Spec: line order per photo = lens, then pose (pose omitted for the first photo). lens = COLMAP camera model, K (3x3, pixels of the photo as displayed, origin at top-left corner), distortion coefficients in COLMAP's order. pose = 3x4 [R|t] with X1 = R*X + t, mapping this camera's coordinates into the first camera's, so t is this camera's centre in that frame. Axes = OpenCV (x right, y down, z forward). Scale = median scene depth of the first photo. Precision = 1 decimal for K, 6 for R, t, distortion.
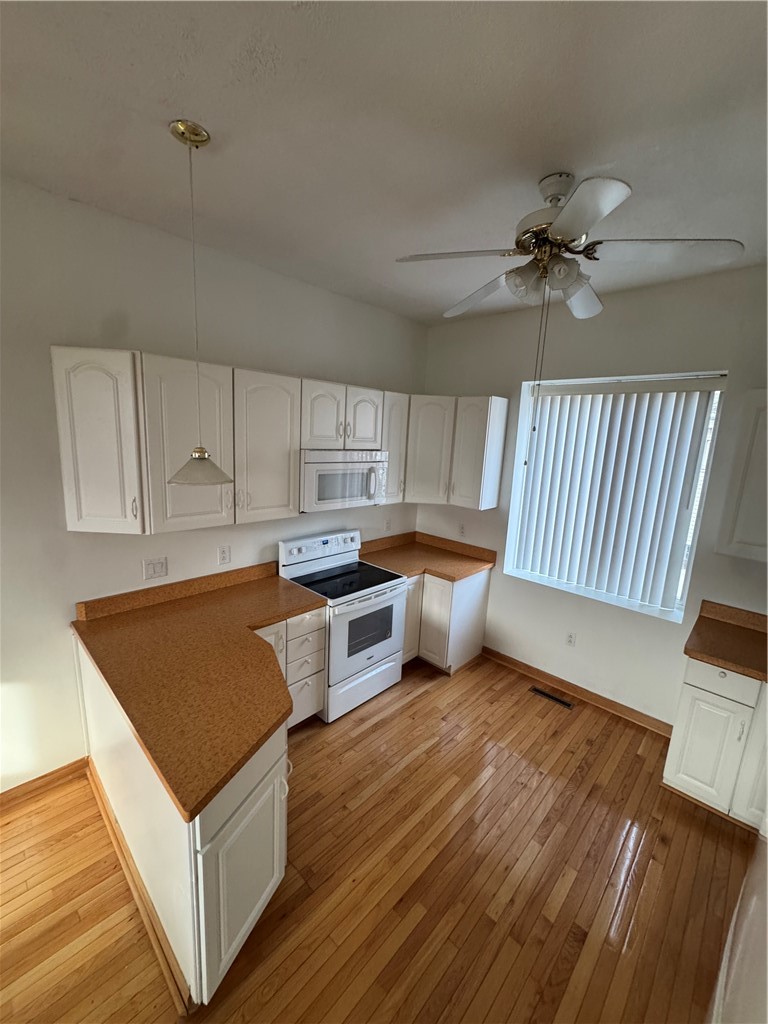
lens RADIAL K [[408.1, 0, 388.2], [0, 408.1, 510.3], [0, 0, 1]] dist [-0.000992, 0.000211]
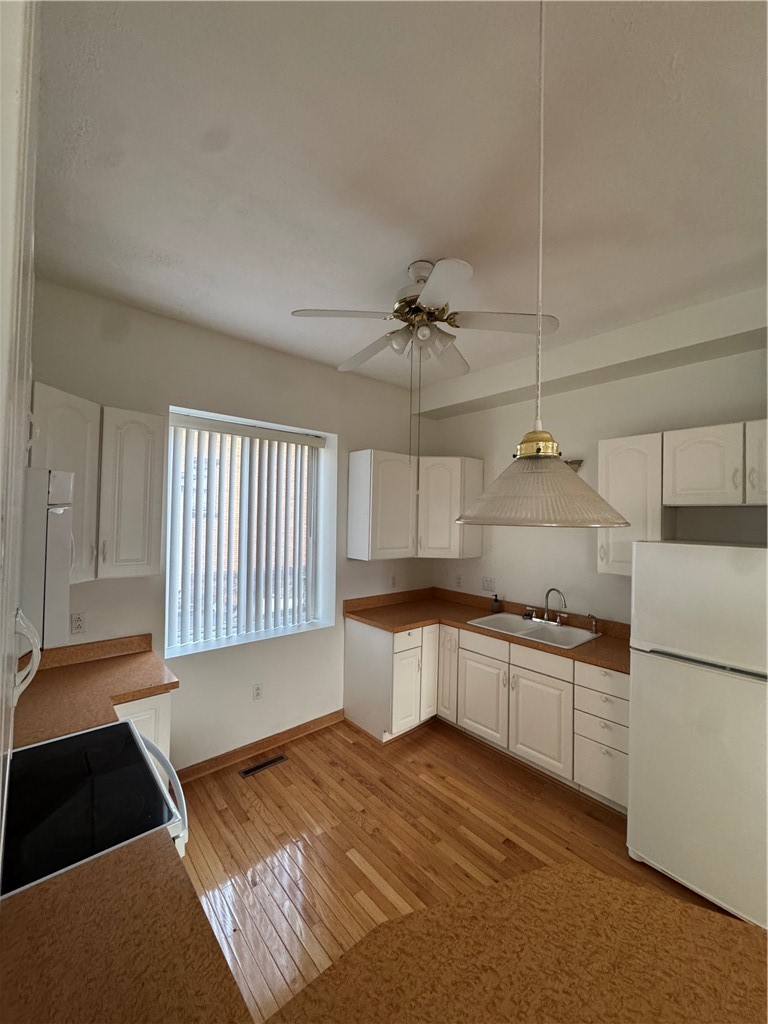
lens RADIAL K [[408.1, 0, 388.2], [0, 408.1, 510.3], [0, 0, 1]] dist [-0.000992, 0.000211]
pose [[0.087000, -0.039252, 0.995435, -0.450650], [0.163031, 0.986313, 0.024643, -0.068119], [-0.982778, 0.160143, 0.092209, 0.579418]]
